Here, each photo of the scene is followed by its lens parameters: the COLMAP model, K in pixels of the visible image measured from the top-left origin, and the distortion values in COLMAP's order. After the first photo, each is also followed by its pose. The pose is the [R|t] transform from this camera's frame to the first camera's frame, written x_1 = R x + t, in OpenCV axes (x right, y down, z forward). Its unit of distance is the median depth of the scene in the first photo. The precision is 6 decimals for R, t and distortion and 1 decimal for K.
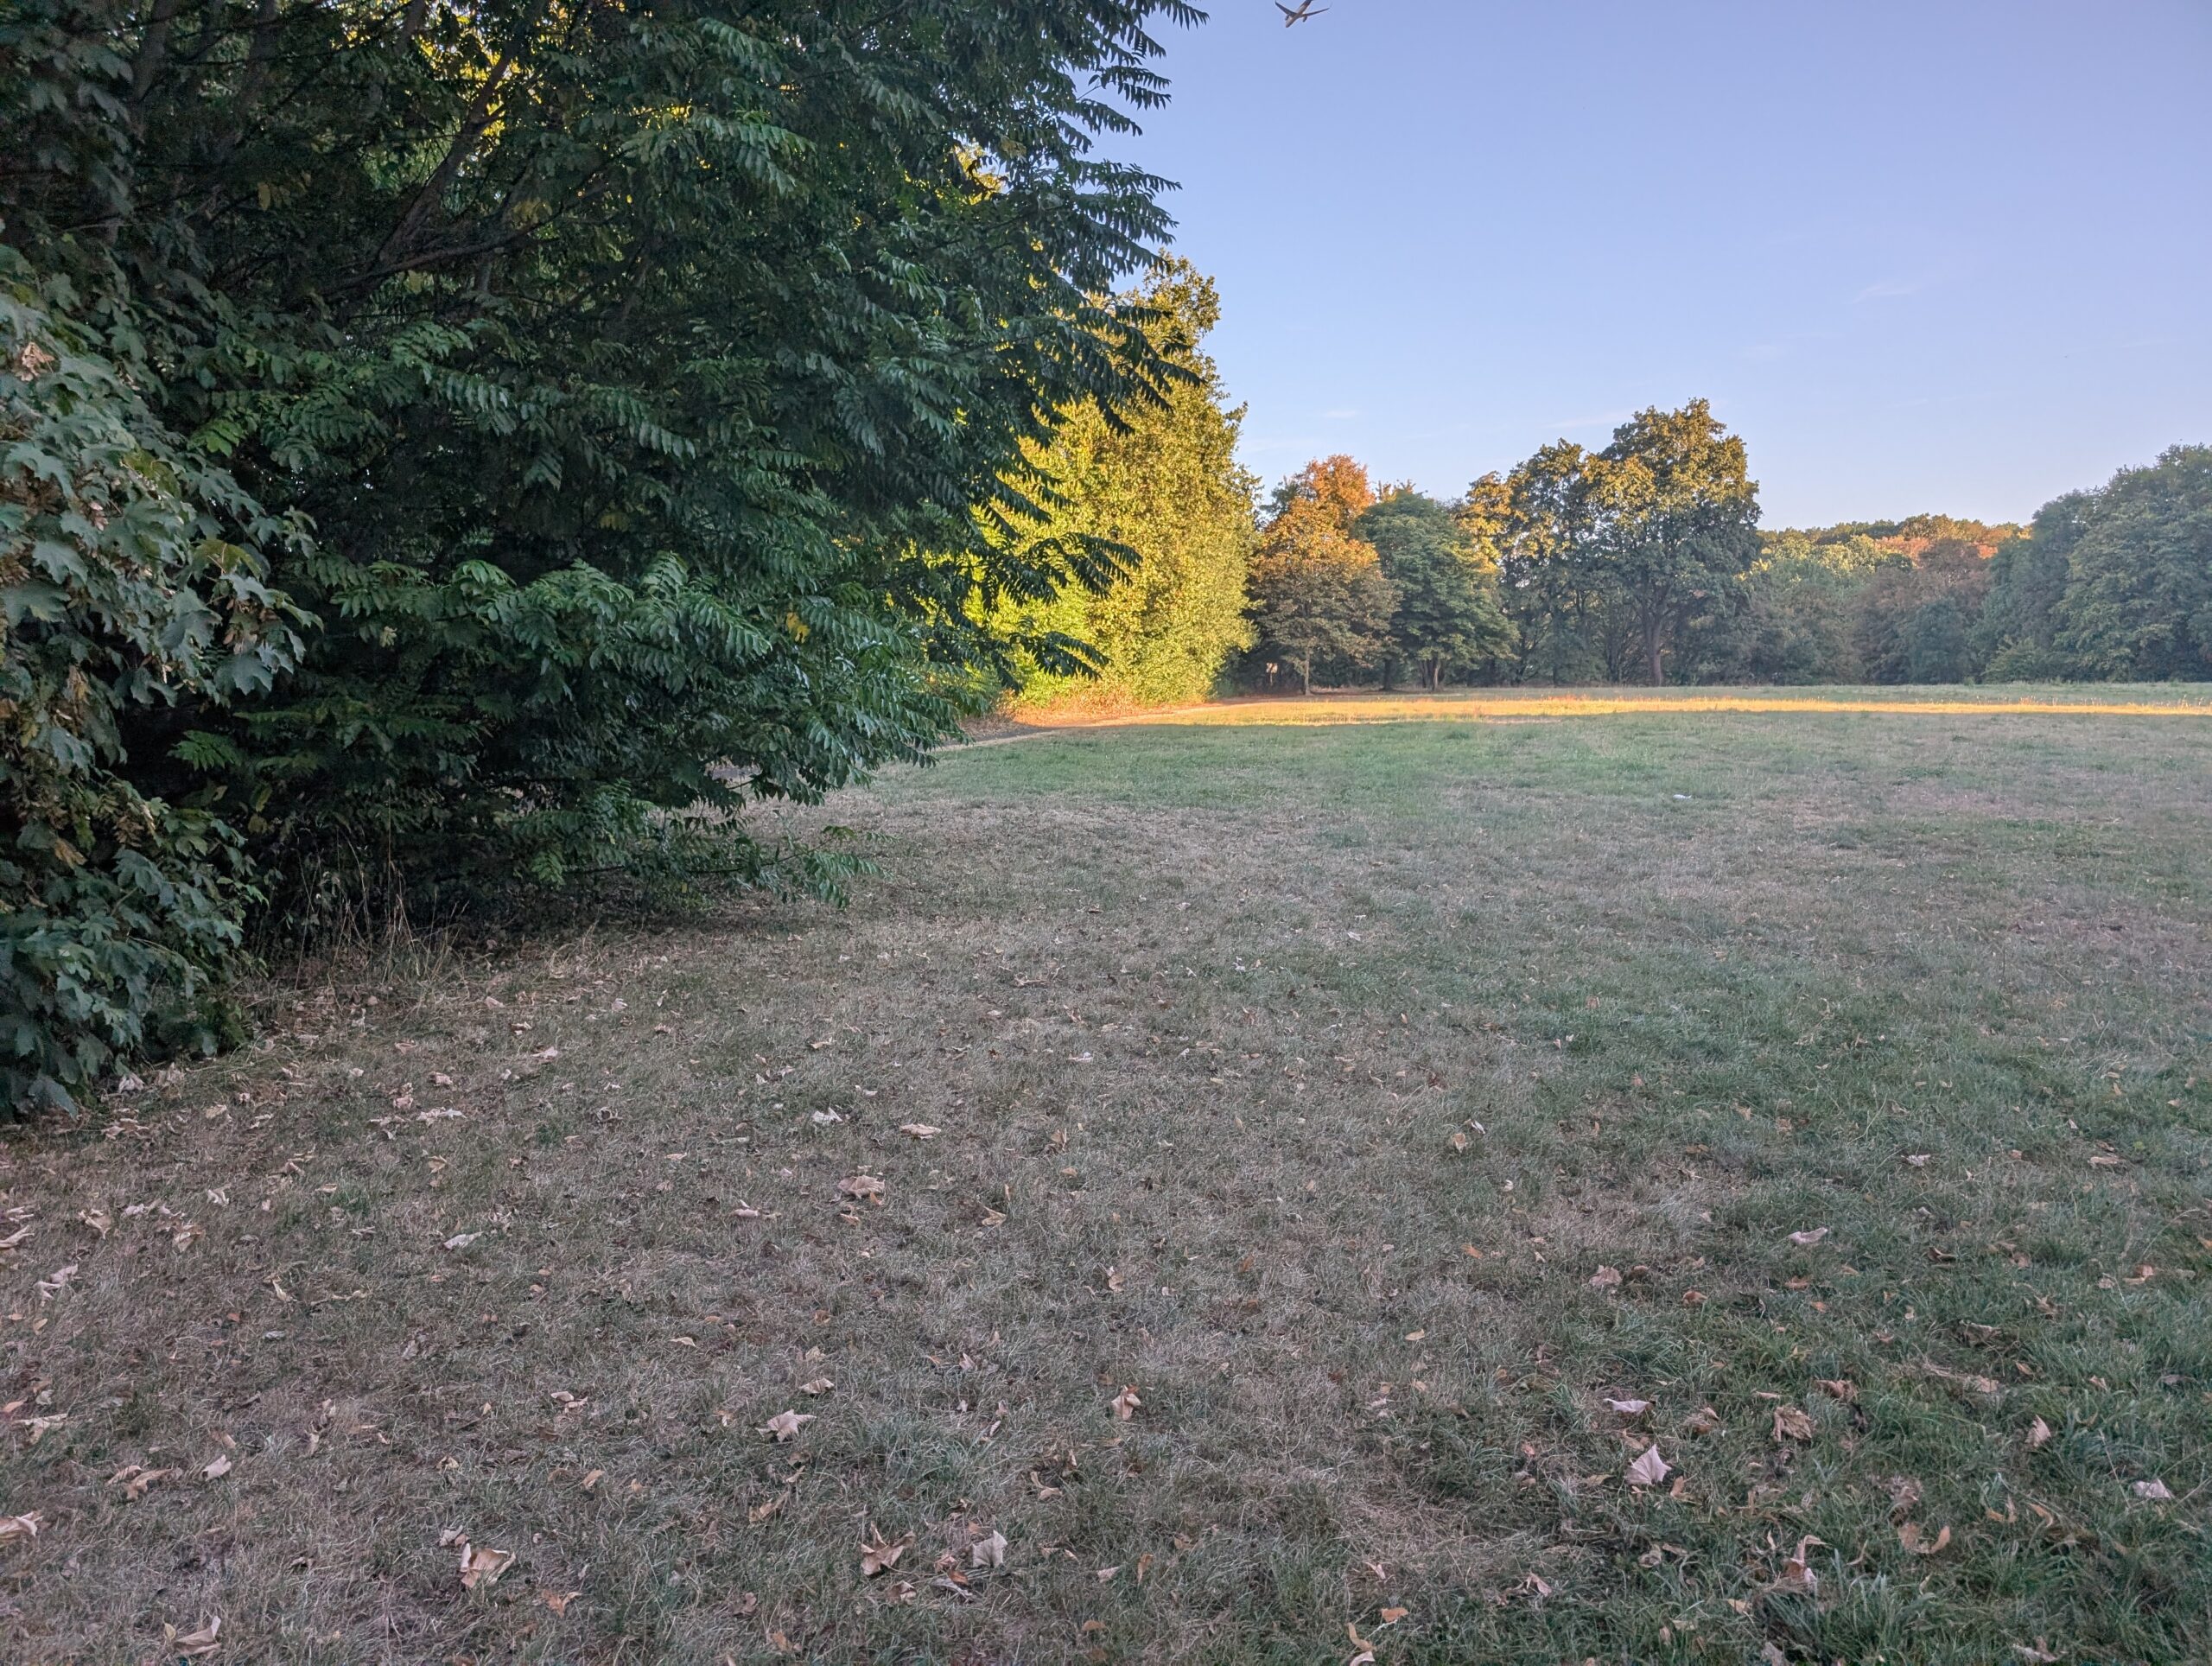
lens RADIAL K [[1536.6, 0, 1099.6], [0, 1536.6, 818.7], [0, 0, 1]] dist [0.005318, -0.000748]
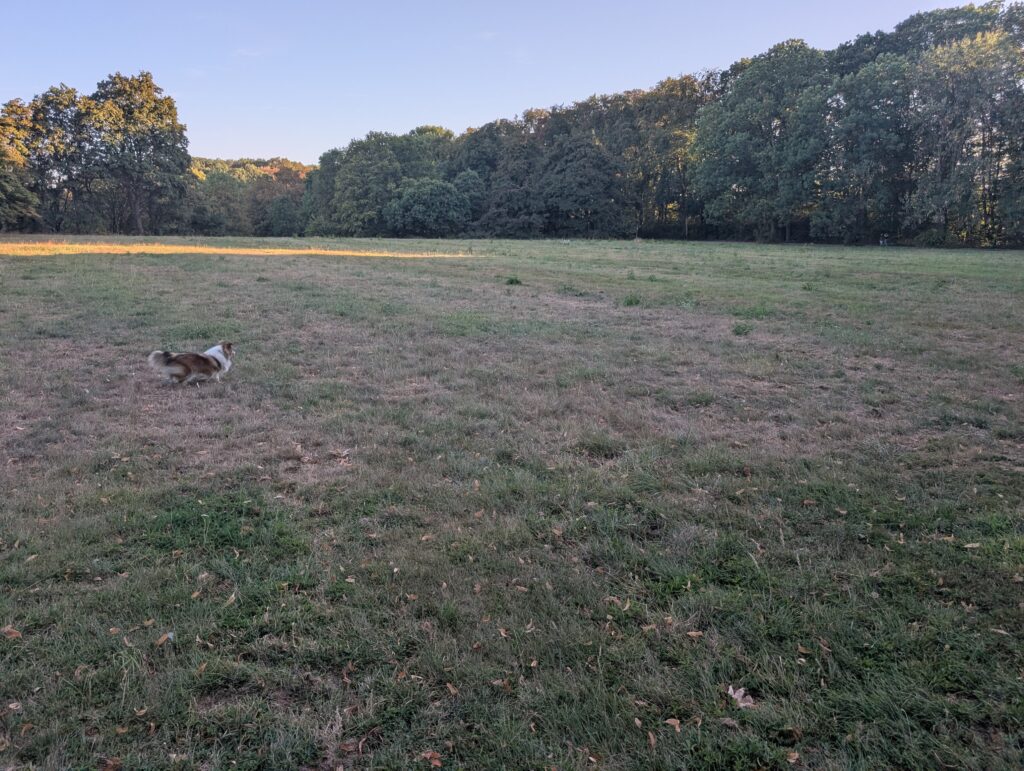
lens RADIAL K [[711.3, 0, 508.5], [0, 711.3, 385.2], [0, 0, 1]] dist [0.005318, -0.000748]
pose [[0.707543, -0.130024, 0.694605, 0.064975], [0.045292, 0.989250, 0.139044, -0.009313], [-0.705217, -0.066919, 0.705826, 0.094739]]
